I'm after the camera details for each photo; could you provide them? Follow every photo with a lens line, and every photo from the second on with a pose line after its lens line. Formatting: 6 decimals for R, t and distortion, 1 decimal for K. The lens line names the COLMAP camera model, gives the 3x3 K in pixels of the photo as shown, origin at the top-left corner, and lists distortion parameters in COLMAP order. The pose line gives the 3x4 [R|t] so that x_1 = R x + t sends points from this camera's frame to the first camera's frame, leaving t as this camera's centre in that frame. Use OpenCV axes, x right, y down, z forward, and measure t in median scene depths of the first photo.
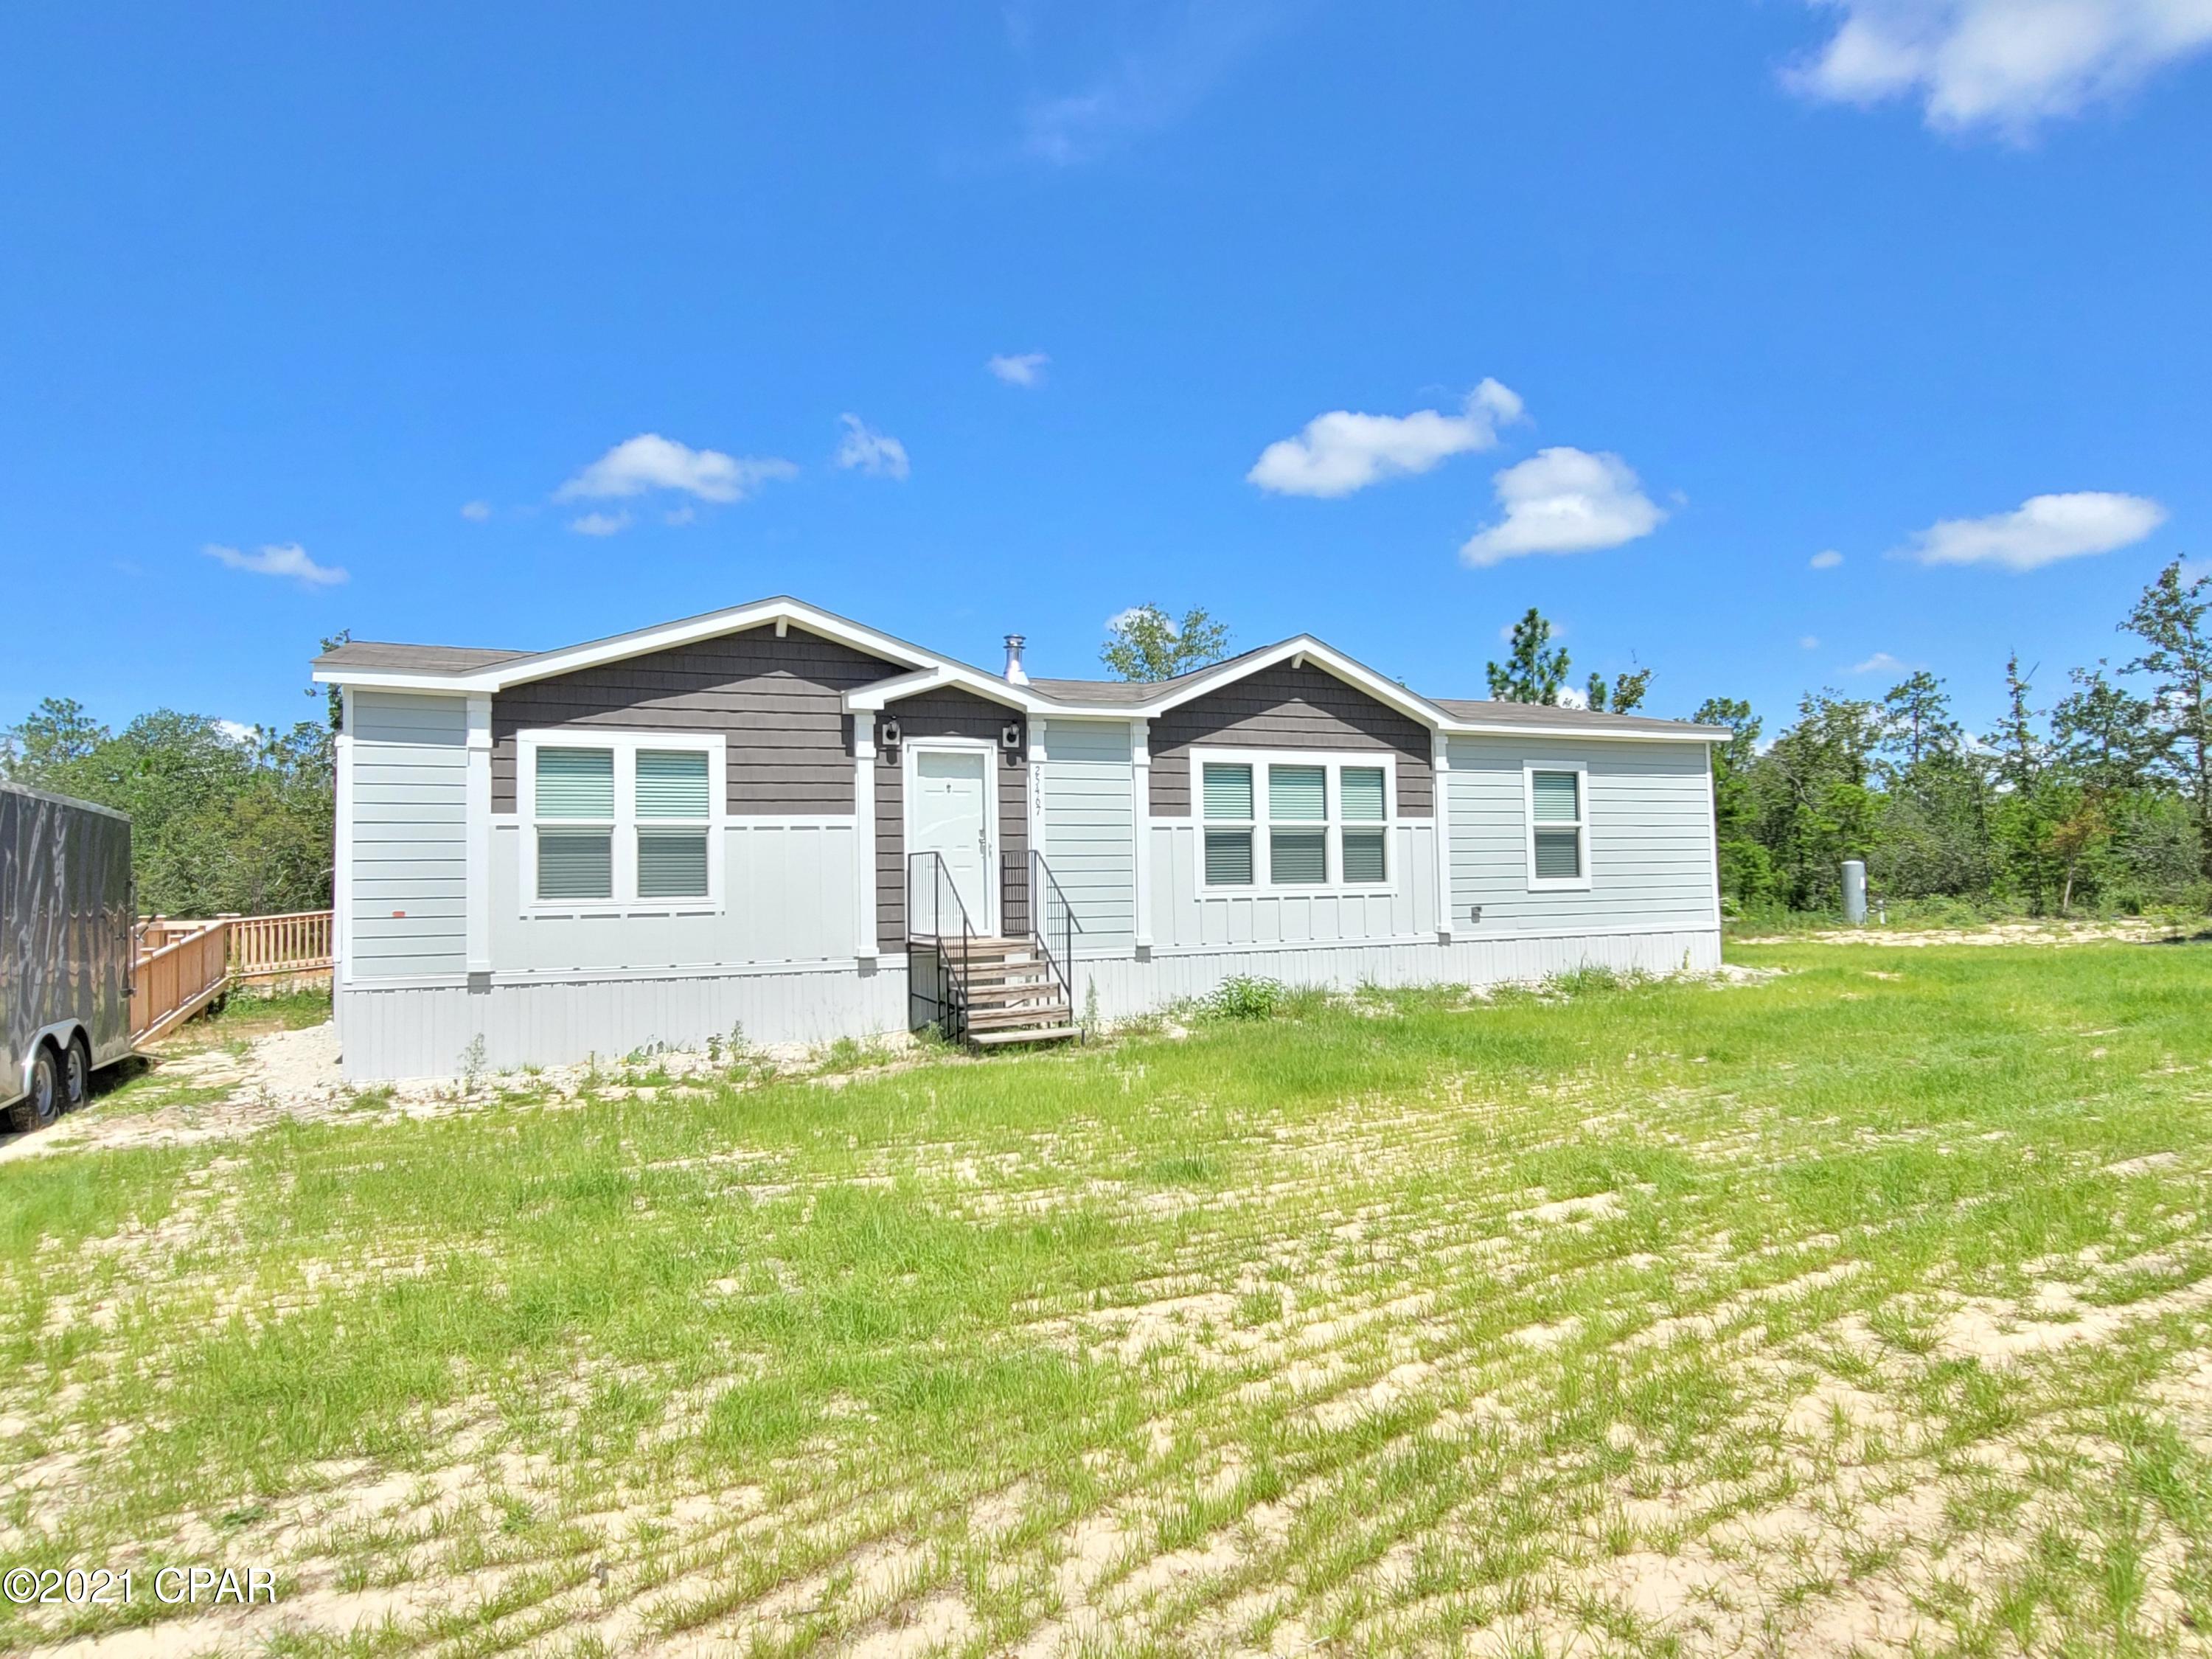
lens RADIAL K [[900.1, 0, 1123.8], [0, 900.1, 863.4], [0, 0, 1]] dist [0.007658, -0.006827]
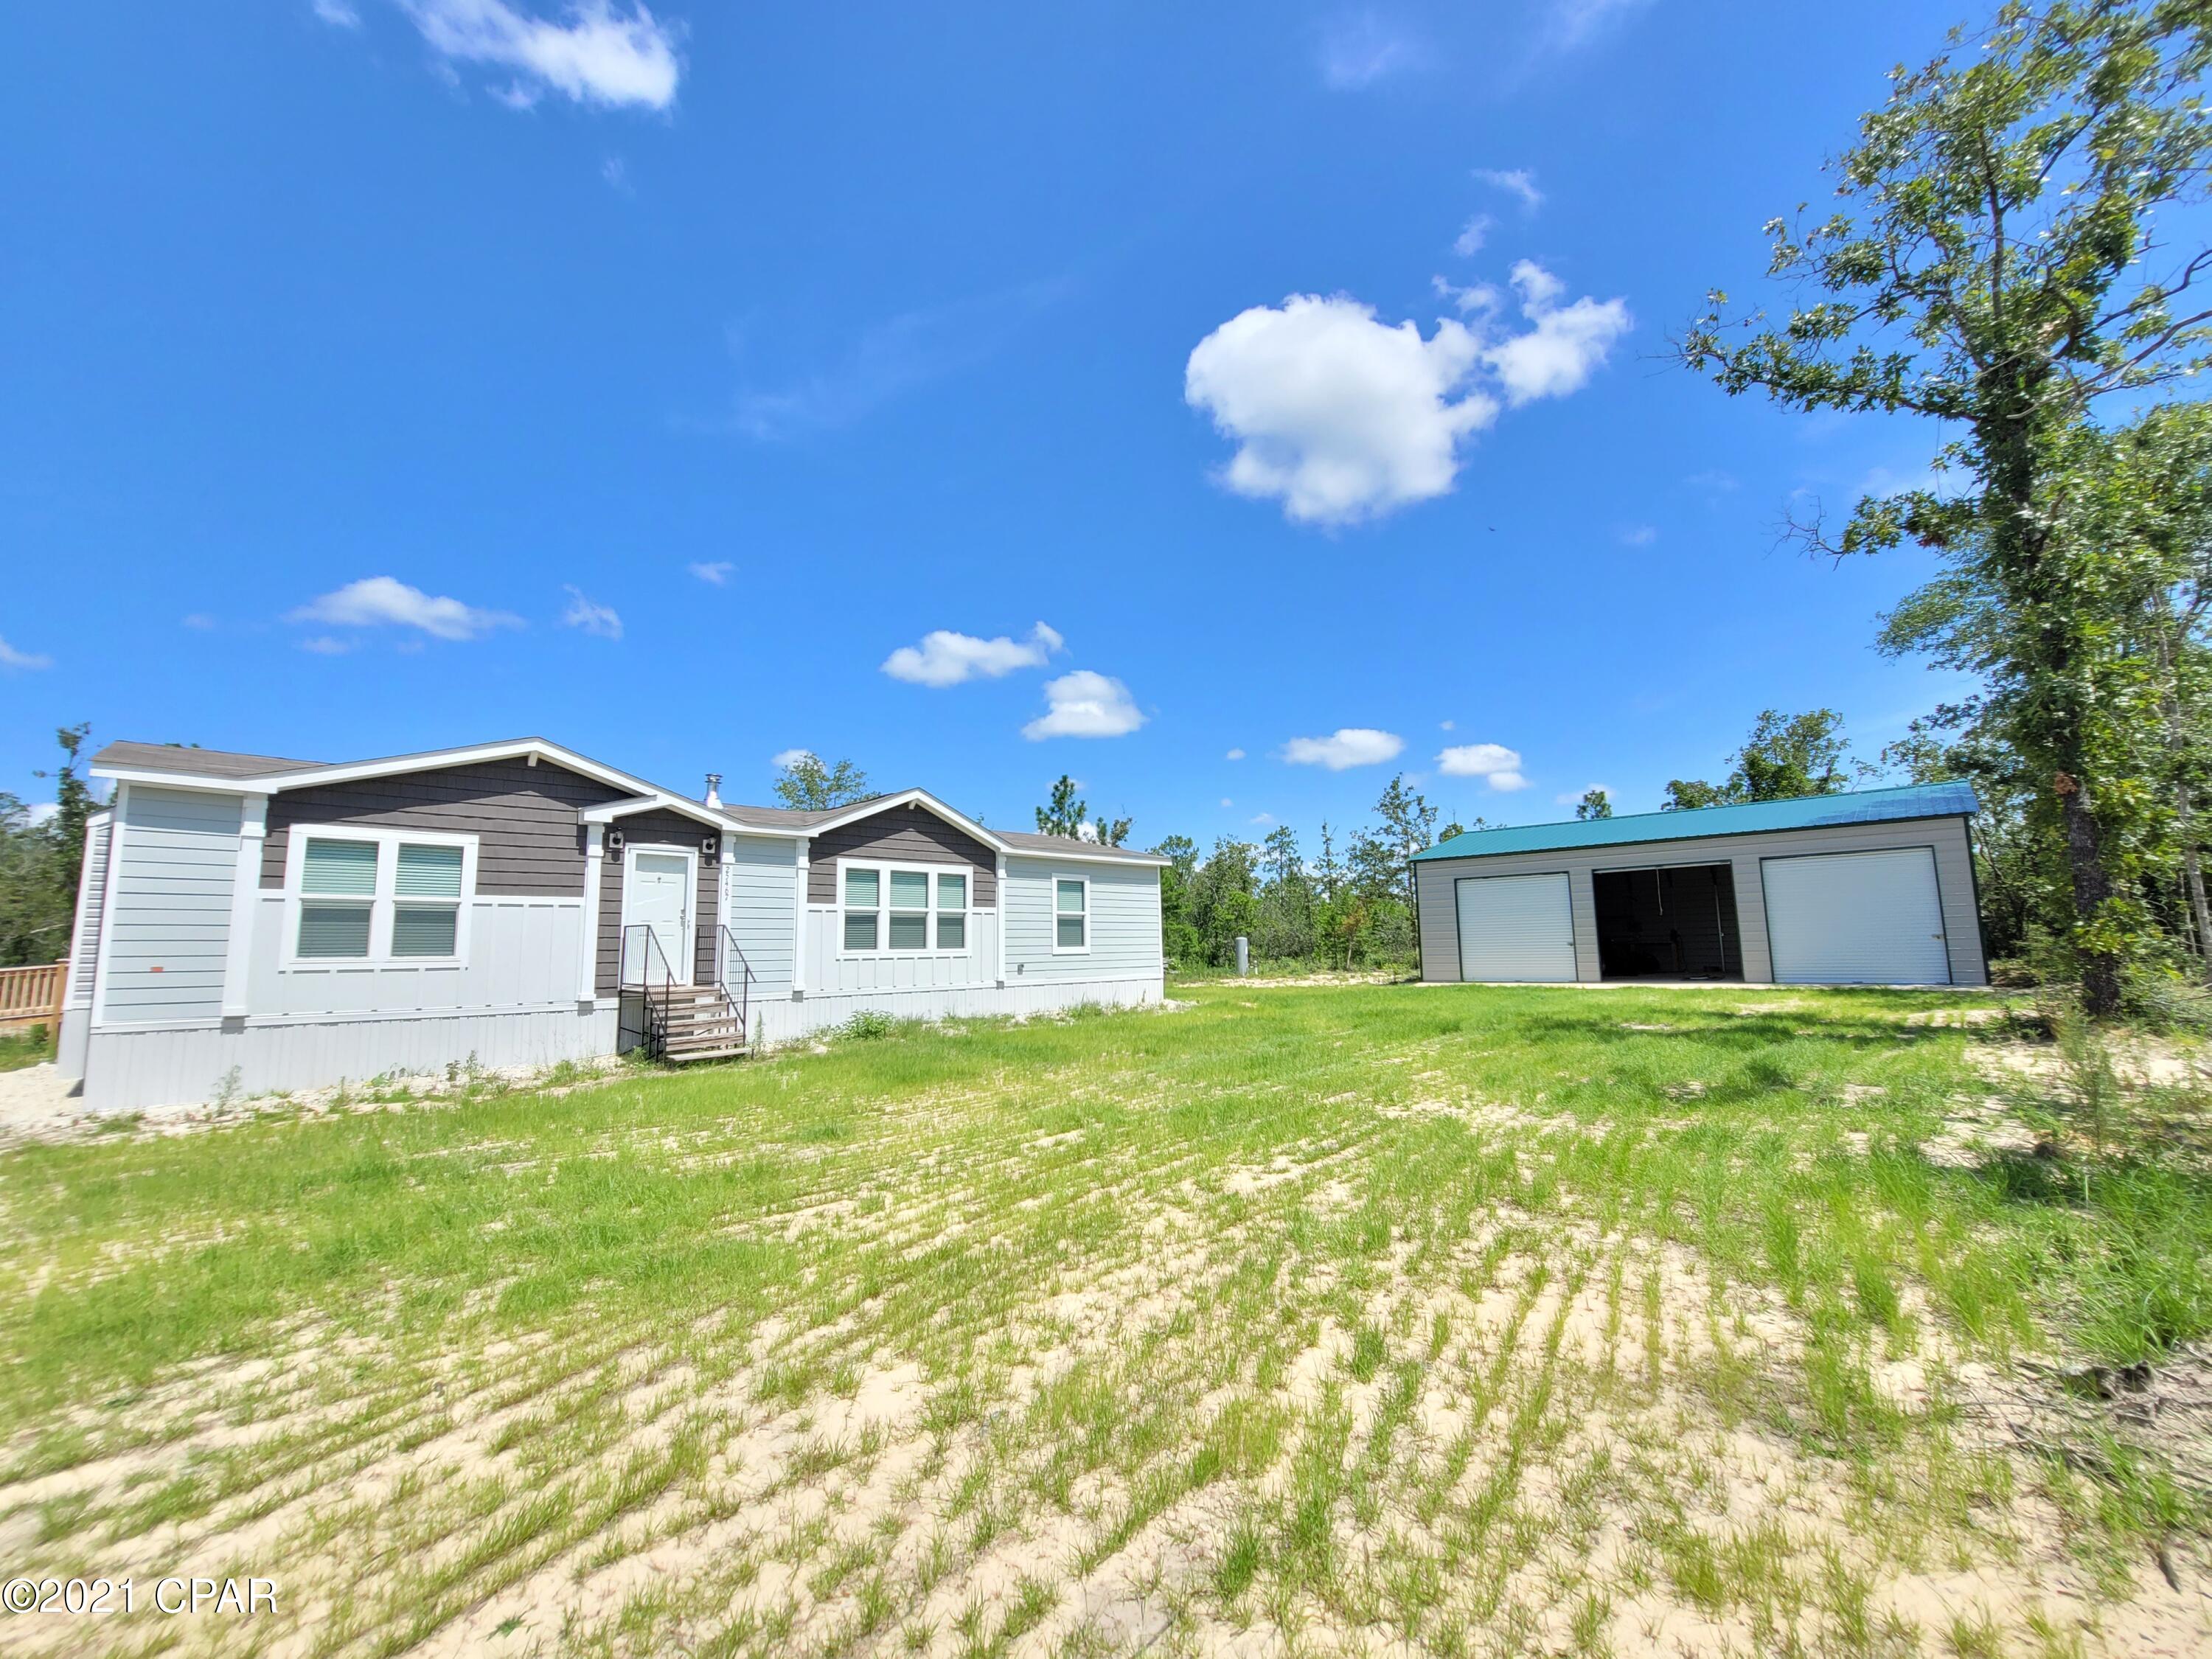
lens RADIAL K [[900.1, 0, 1123.8], [0, 900.1, 863.4], [0, 0, 1]] dist [0.007658, -0.006827]
pose [[0.914638, 0.046963, 0.401536, -0.102708], [-0.022878, 0.997651, -0.064571, -0.036717], [-0.403625, 0.049872, 0.913564, -0.627726]]
